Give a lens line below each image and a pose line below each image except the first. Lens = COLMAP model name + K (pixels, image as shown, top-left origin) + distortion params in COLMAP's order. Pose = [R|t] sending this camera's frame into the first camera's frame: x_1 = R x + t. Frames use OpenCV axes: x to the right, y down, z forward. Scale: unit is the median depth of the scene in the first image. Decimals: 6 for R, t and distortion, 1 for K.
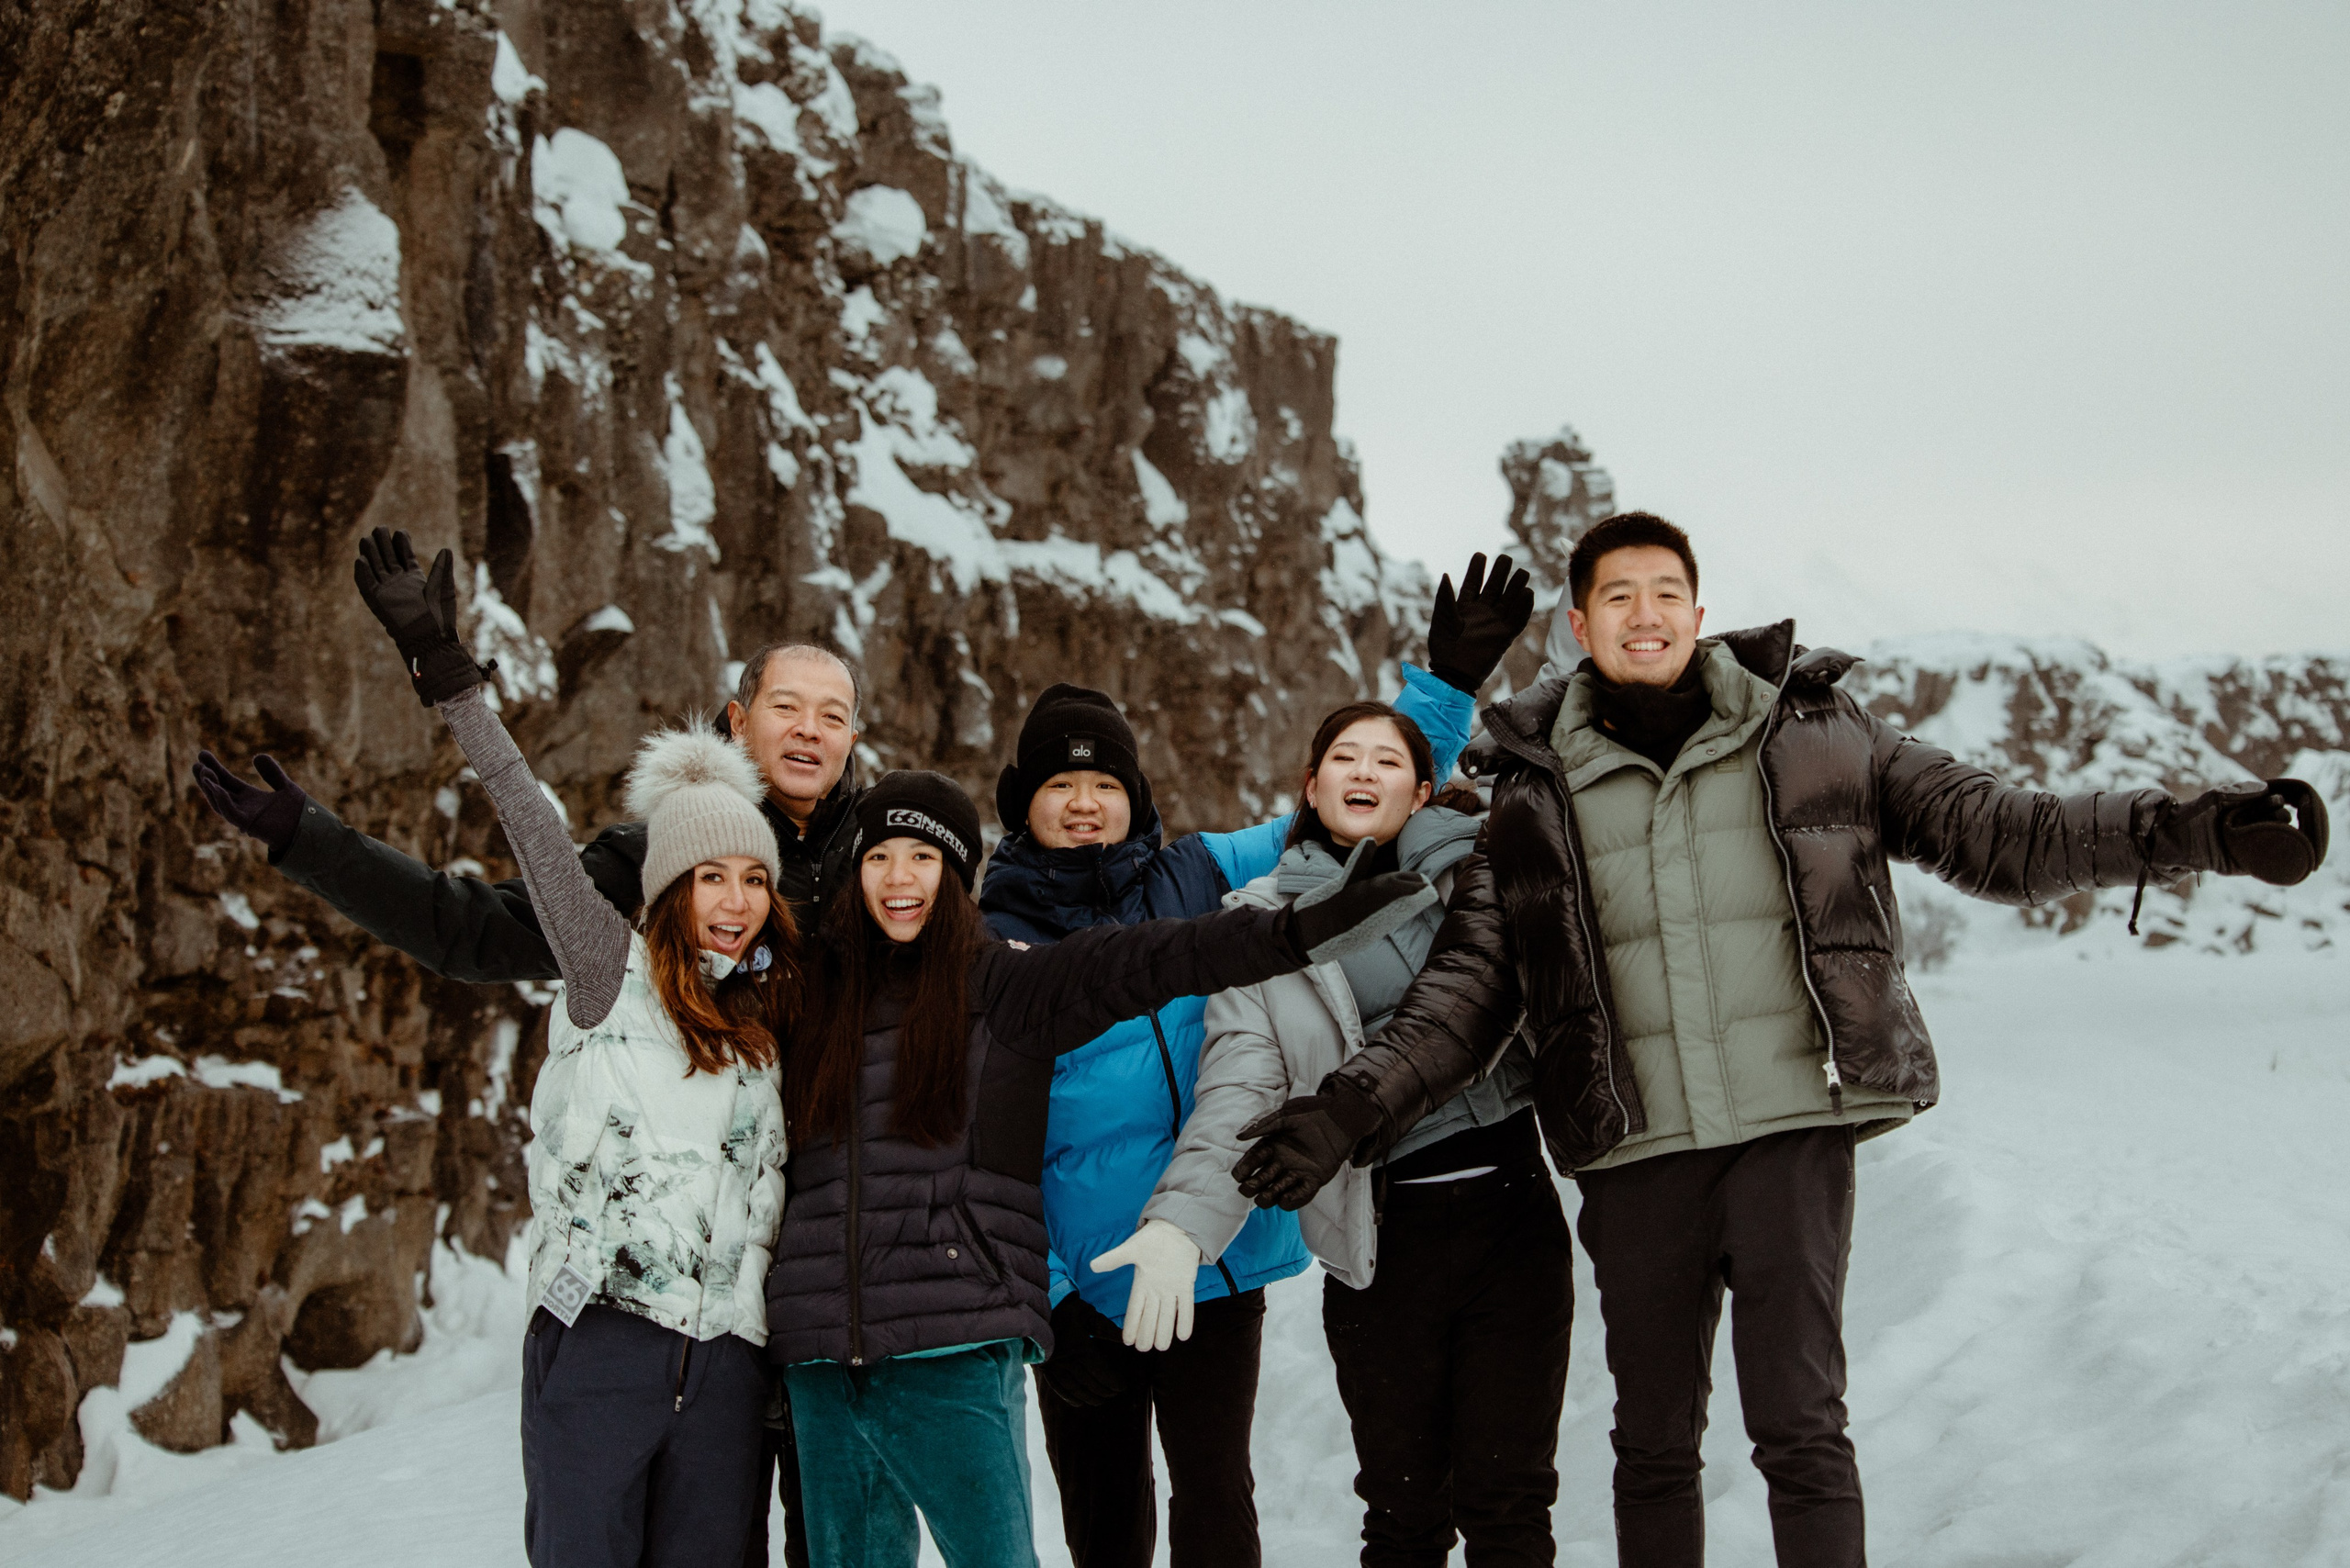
lens RADIAL K [[4880.1, 0, 1175.0], [0, 4880.1, 784.0], [0, 0, 1]] dist [0.033518, 0.227289]
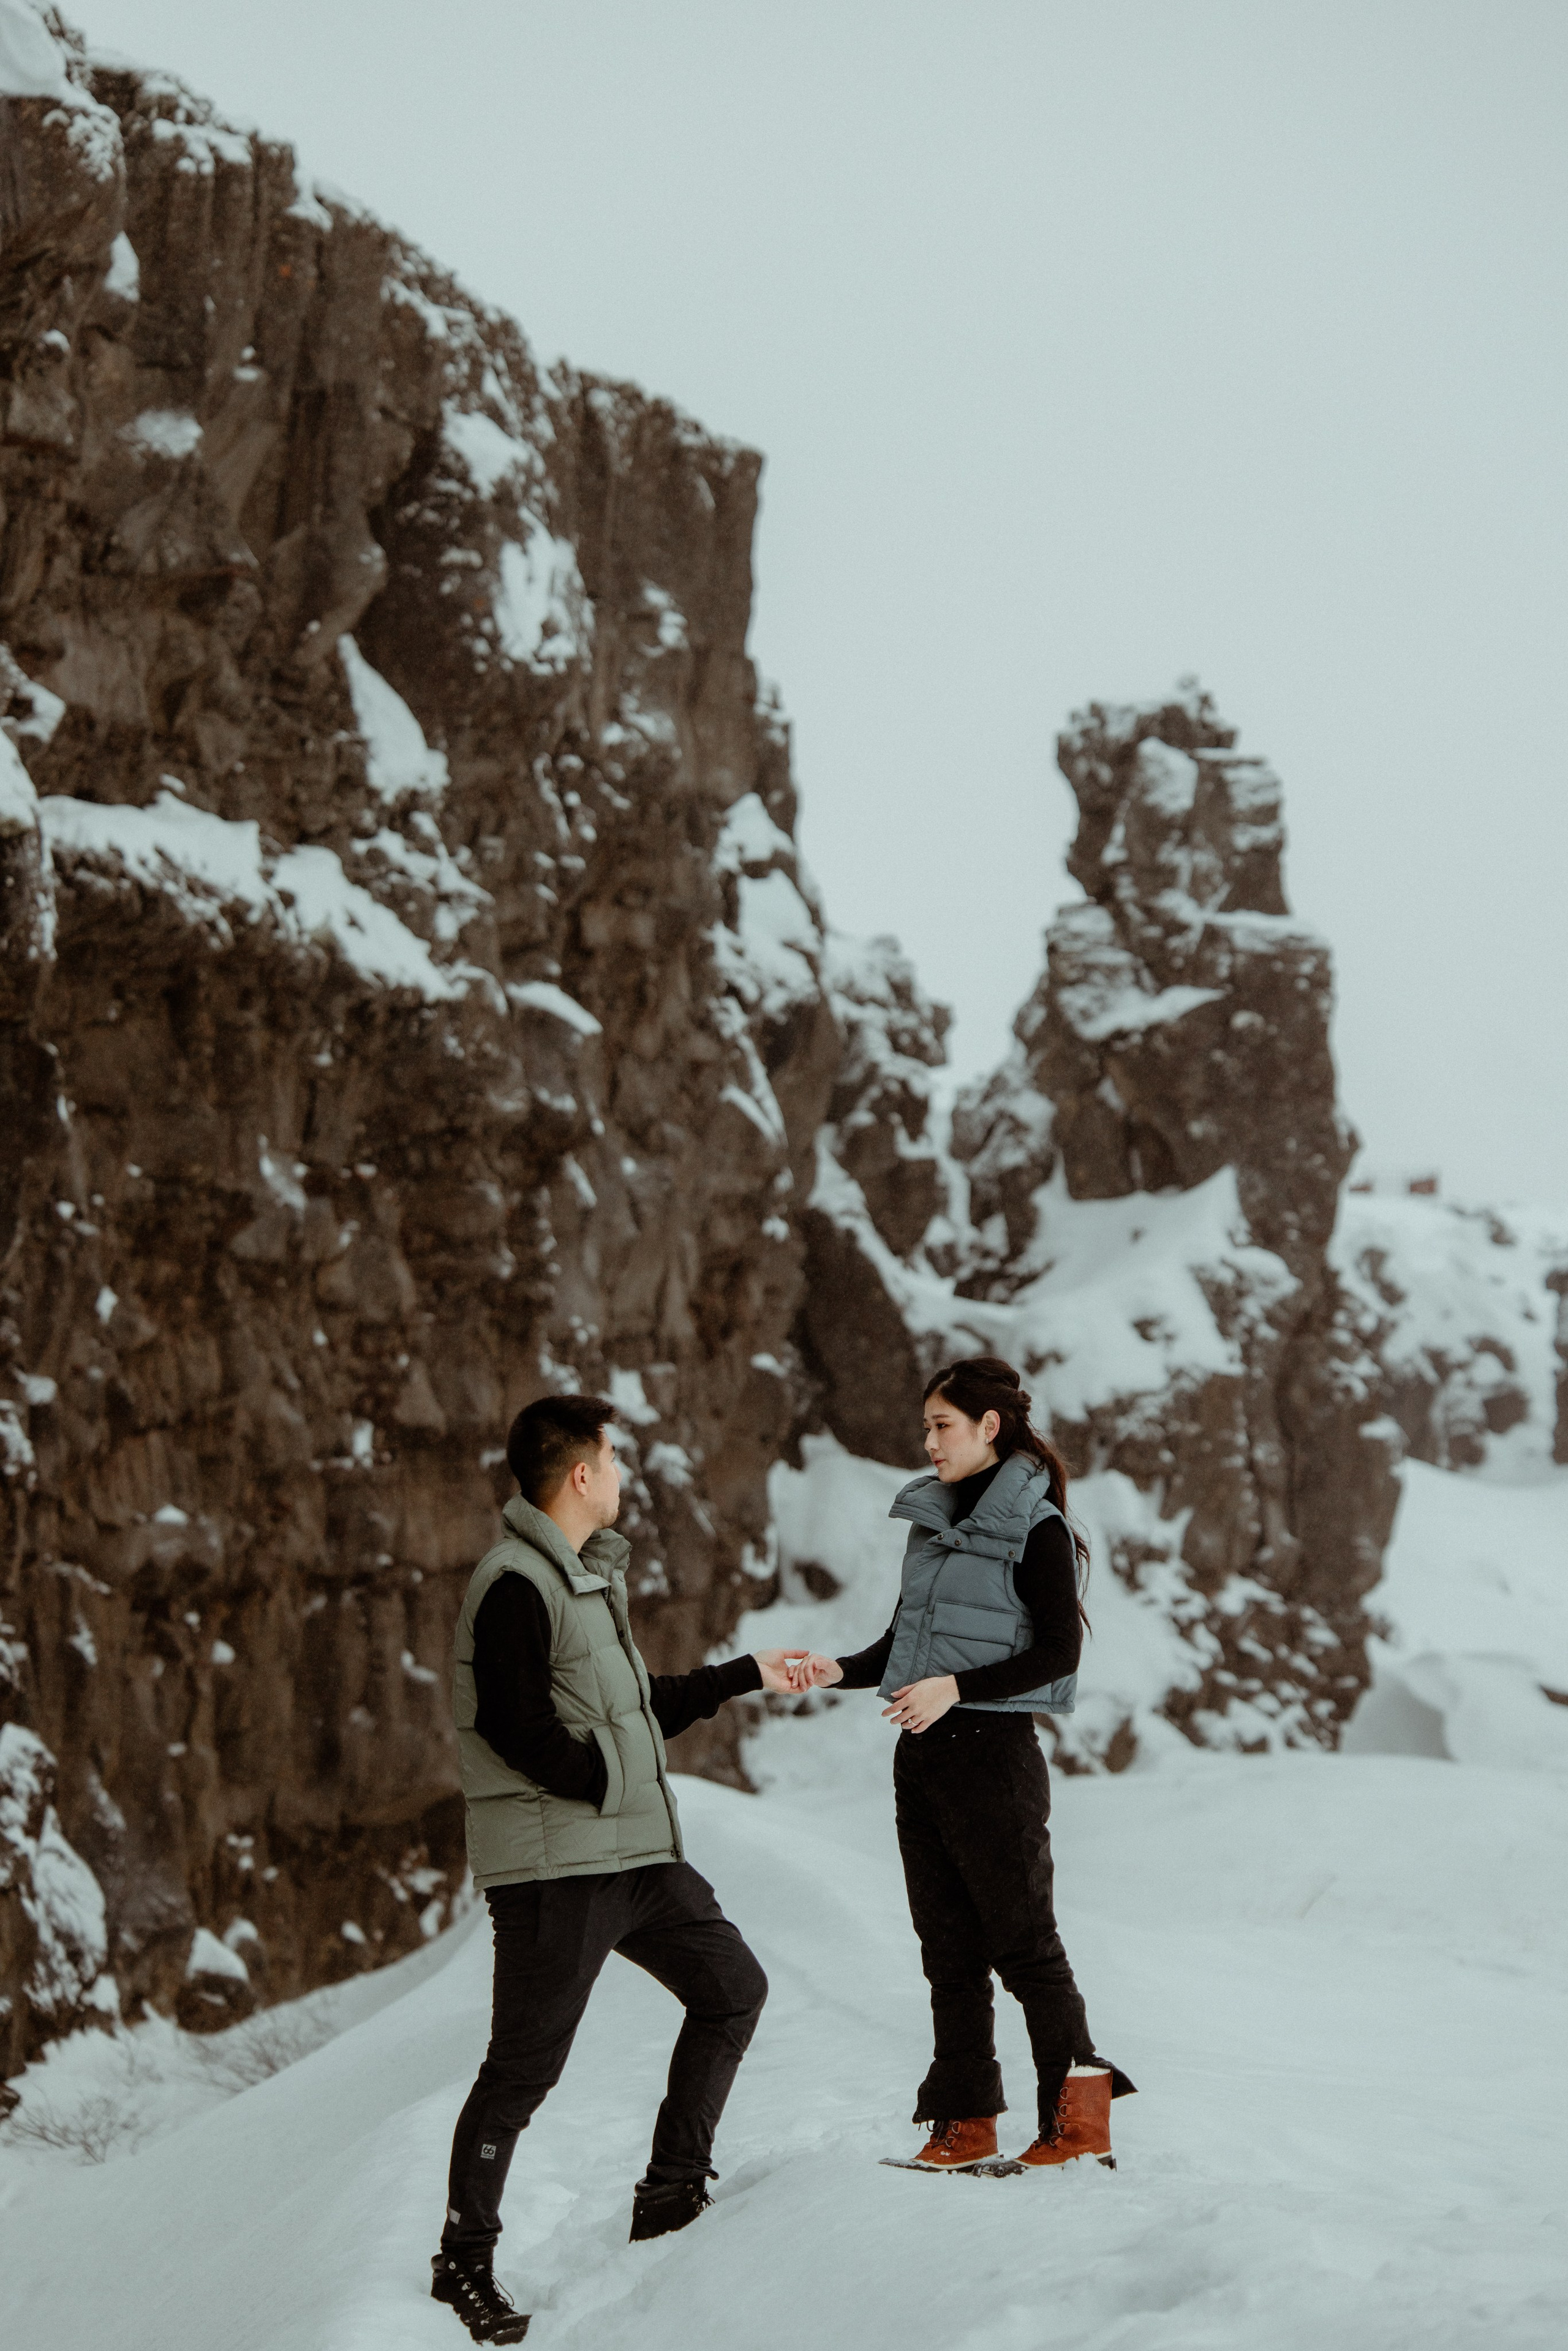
lens RADIAL K [[7891.6, 0, 784.0], [0, 7891.6, 1175.5], [0, 0, 1]] dist [-0.117978, -1.560744]
pose [[0.998404, 0.031294, 0.047007, 0.000121], [-0.029978, 0.999146, -0.028450, 0.005246], [-0.047858, 0.026995, 0.998489, 0.218095]]
